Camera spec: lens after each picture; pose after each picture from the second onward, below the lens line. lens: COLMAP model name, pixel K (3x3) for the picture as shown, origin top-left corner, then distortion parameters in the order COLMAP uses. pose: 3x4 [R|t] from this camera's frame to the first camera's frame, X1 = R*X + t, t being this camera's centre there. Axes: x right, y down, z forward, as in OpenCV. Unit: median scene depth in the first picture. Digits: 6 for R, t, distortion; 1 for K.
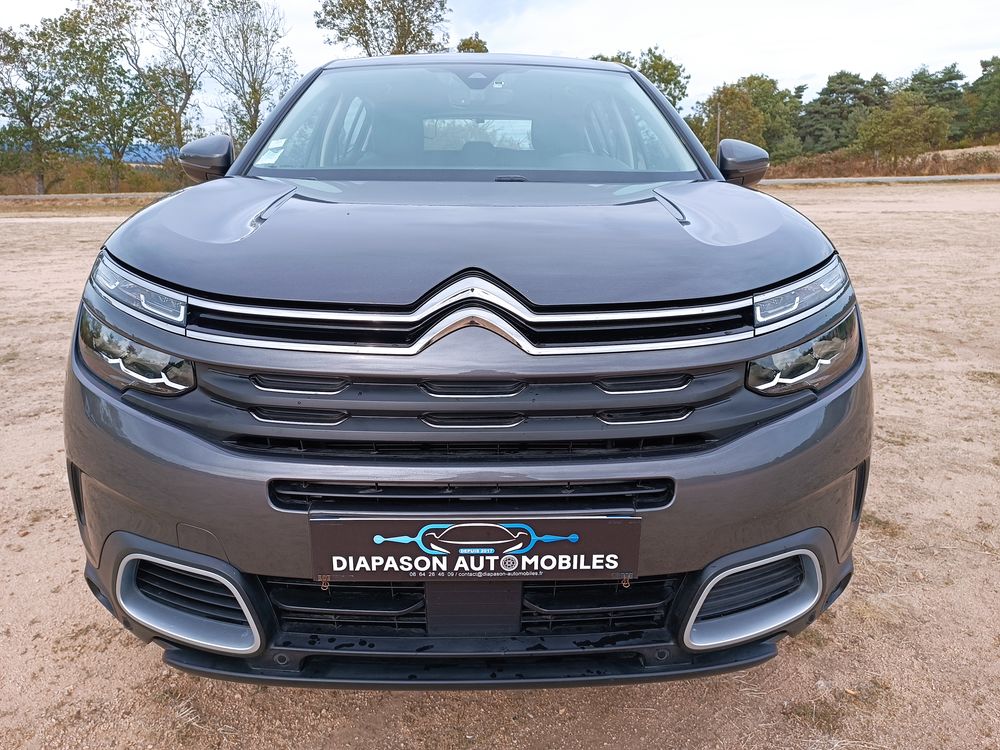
lens RADIAL K [[718.0, 0, 500.0], [0, 718.0, 375.0], [0, 0, 1]] dist [0.009024, 0.001400]
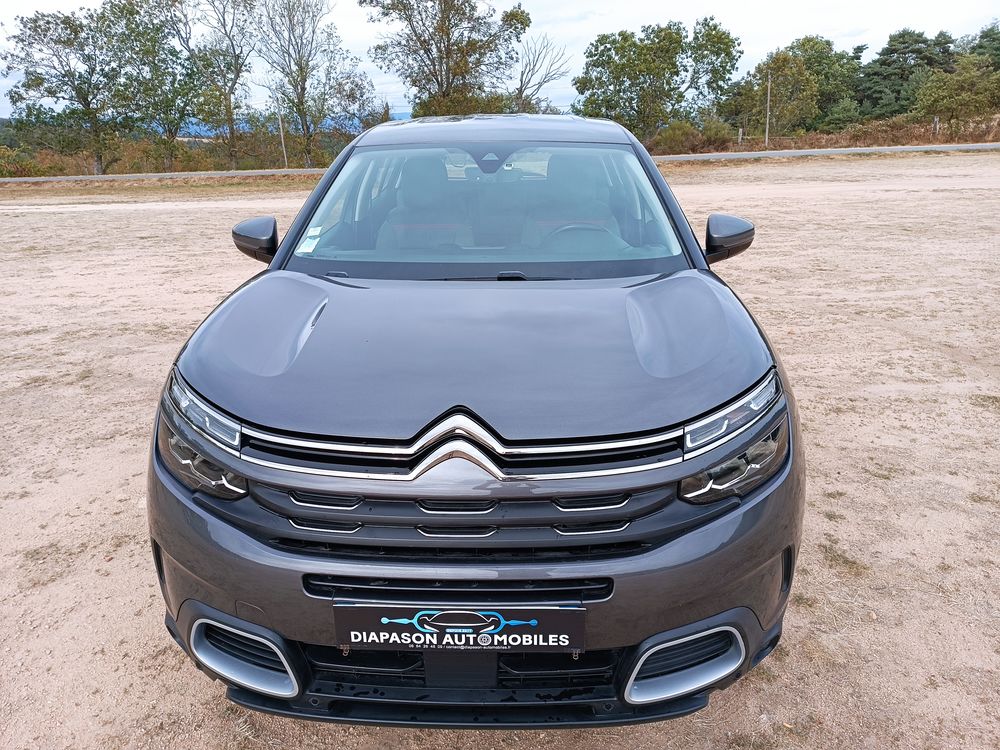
lens RADIAL K [[715.2, 0, 500.0], [0, 715.2, 375.0], [0, 0, 1]] dist [0.008218, 0.002033]
pose [[0.998110, 0.004223, -0.061309, 0.059646], [-0.001795, 0.999214, 0.039609, -0.135516], [0.061428, -0.039424, 0.997333, -0.138314]]
